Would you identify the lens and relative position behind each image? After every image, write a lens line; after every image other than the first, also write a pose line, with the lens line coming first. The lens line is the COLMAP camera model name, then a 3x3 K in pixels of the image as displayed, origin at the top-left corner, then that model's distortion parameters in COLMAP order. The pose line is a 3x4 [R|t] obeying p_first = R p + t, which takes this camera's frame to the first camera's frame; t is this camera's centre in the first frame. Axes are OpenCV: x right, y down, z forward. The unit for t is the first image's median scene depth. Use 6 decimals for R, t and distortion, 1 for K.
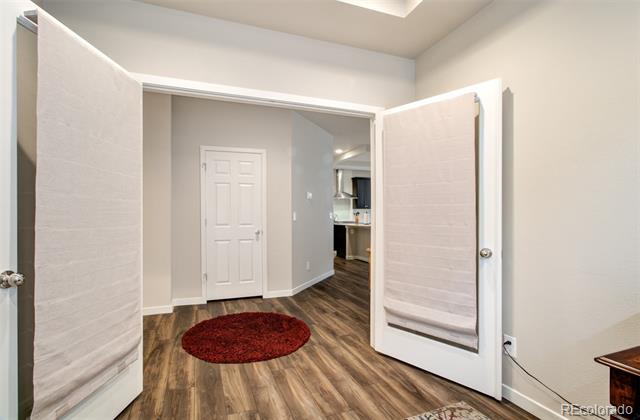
lens RADIAL K [[299.0, 0, 318.0], [0, 299.0, 211.8], [0, 0, 1]] dist [-0.001730, 0.000201]
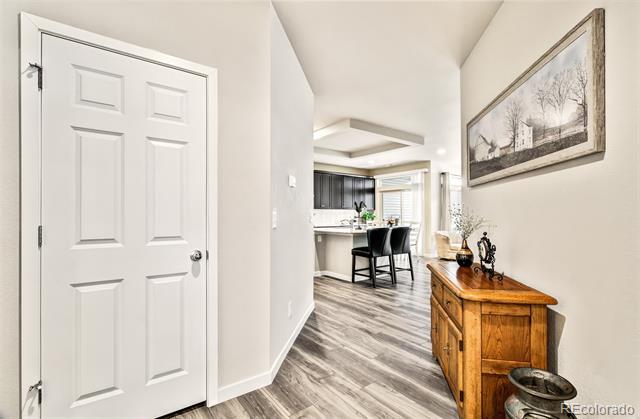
lens RADIAL K [[293.3, 0, 320.6], [0, 293.3, 212.6], [0, 0, 1]] dist [0.010167, 0.000187]
pose [[0.966891, 0.009449, 0.255015, -0.136580], [-0.008556, 0.999953, -0.004612, 0.006323], [-0.255047, 0.002277, 0.966926, 0.540265]]
